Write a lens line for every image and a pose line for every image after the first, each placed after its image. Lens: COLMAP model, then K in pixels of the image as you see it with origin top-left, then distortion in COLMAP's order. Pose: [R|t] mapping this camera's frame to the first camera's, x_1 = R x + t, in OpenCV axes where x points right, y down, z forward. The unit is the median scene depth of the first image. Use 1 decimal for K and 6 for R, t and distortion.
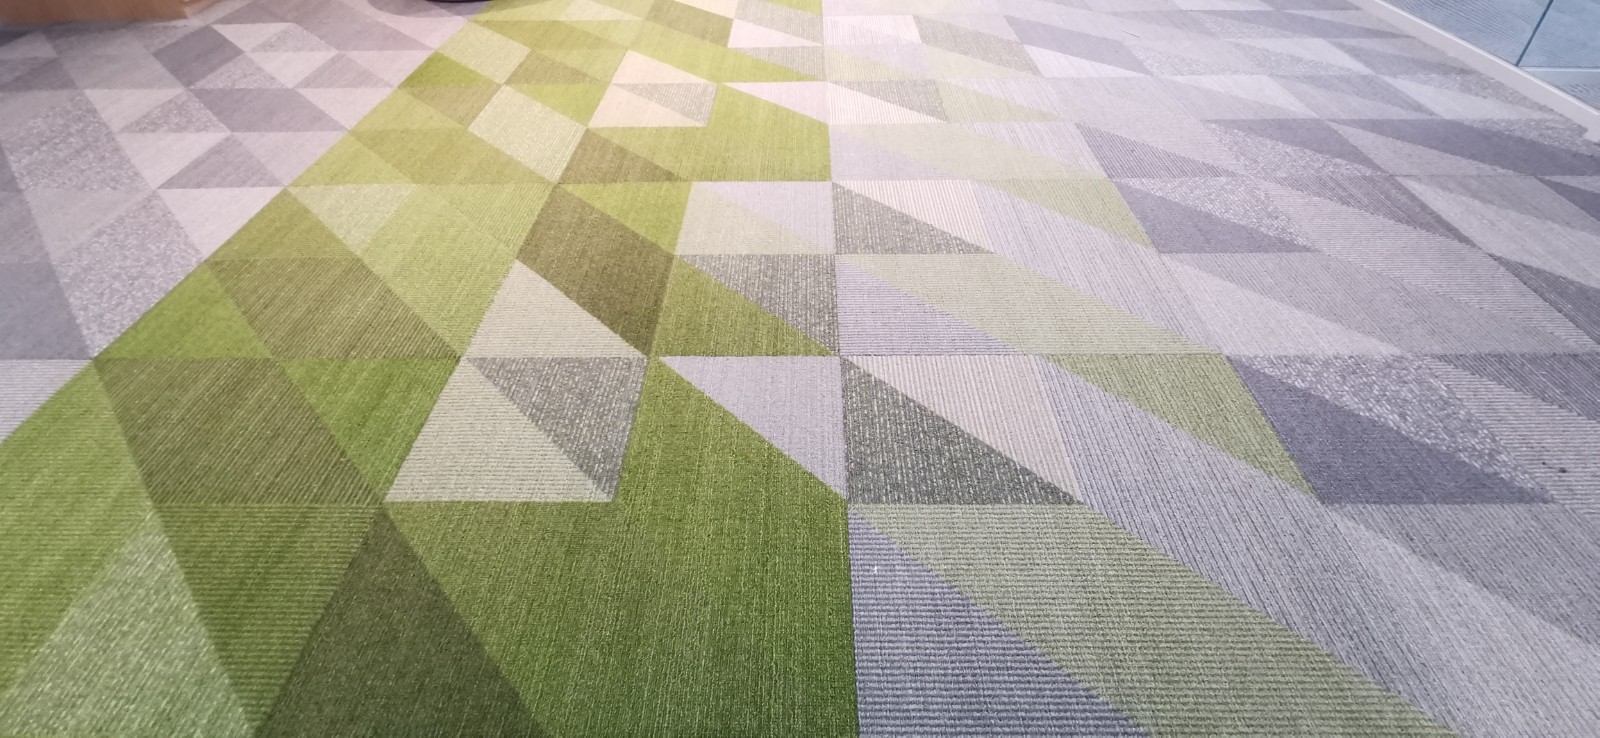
lens RADIAL K [[782.1, 0, 799.2], [0, 782.1, 370.1], [0, 0, 1]] dist [-0.003751, -0.001009]
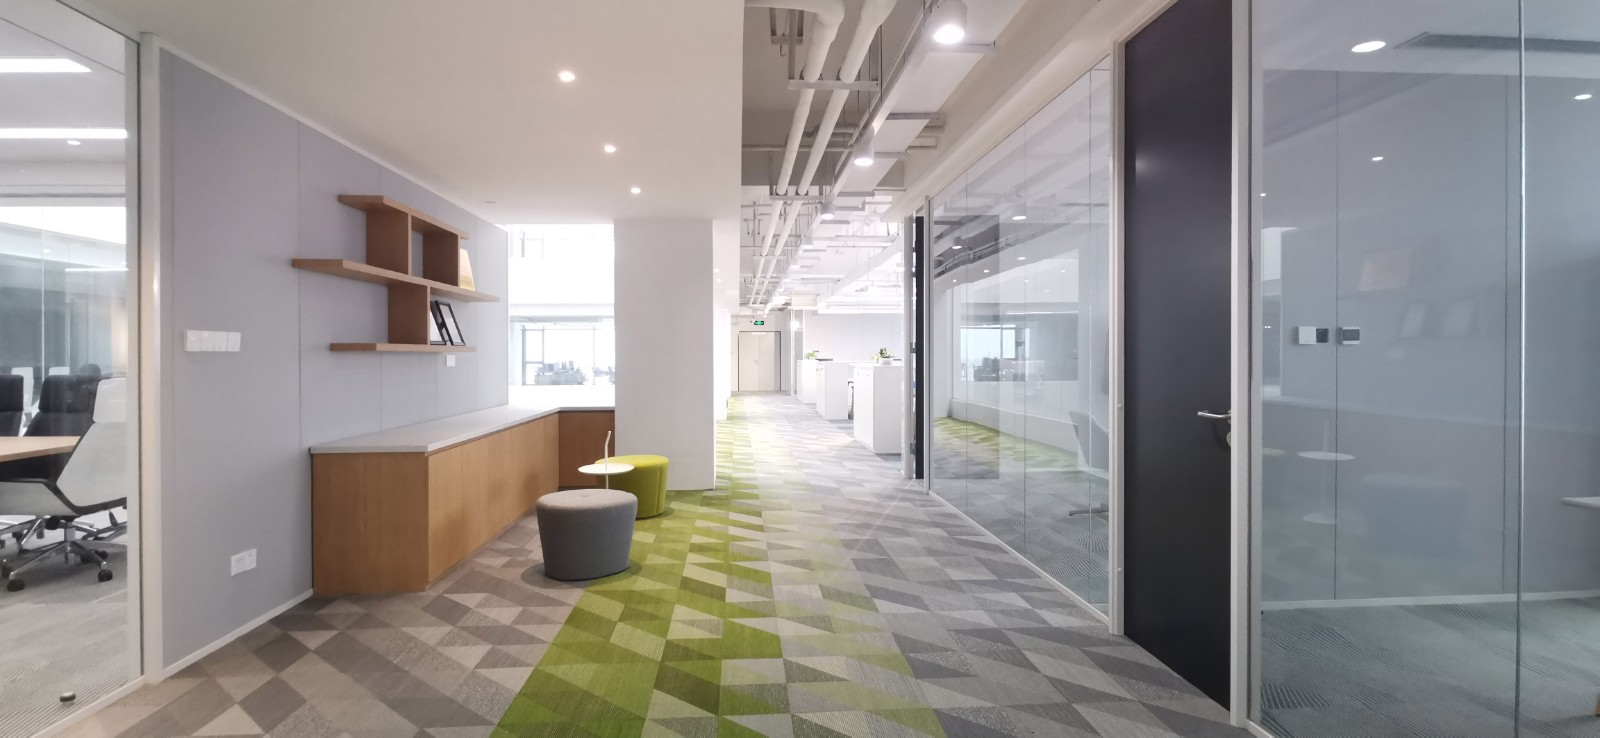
lens RADIAL K [[782.1, 0, 797.5], [0, 782.1, 364.5], [0, 0, 1]] dist [-0.003751, -0.001009]
pose [[0.996579, 0.007978, 0.082254, -0.095245], [0.045873, 0.774499, -0.630909, 0.462722], [-0.068739, 0.632524, 0.771484, -1.125492]]
